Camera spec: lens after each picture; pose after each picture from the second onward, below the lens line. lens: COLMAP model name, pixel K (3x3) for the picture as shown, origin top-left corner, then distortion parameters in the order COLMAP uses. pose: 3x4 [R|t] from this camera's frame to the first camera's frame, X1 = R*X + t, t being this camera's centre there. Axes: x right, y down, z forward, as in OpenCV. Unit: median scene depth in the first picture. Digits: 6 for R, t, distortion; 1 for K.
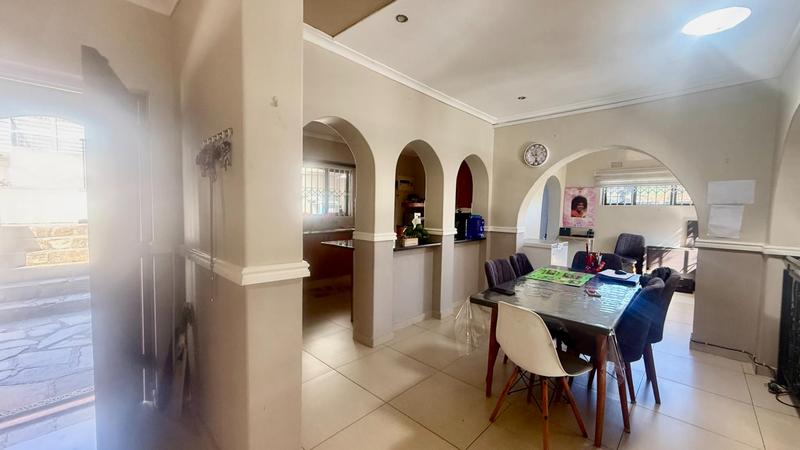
lens RADIAL K [[318.2, 0, 402.0], [0, 318.2, 225.4], [0, 0, 1]] dist [0.006509, 0.000125]
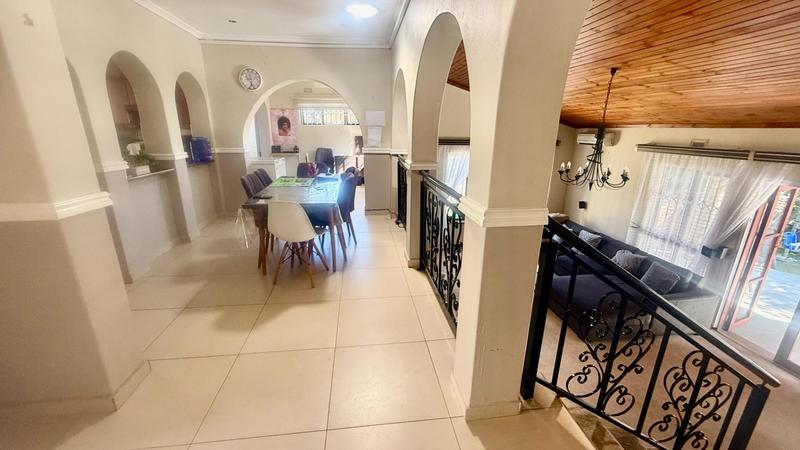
lens RADIAL K [[318.2, 0, 399.2], [0, 318.2, 224.1], [0, 0, 1]] dist [0.006509, 0.000125]
pose [[0.641135, -0.236009, 0.730237, -0.188981], [0.051261, 0.962583, 0.266096, -0.005330], [-0.765714, -0.133171, 0.629243, -0.170422]]
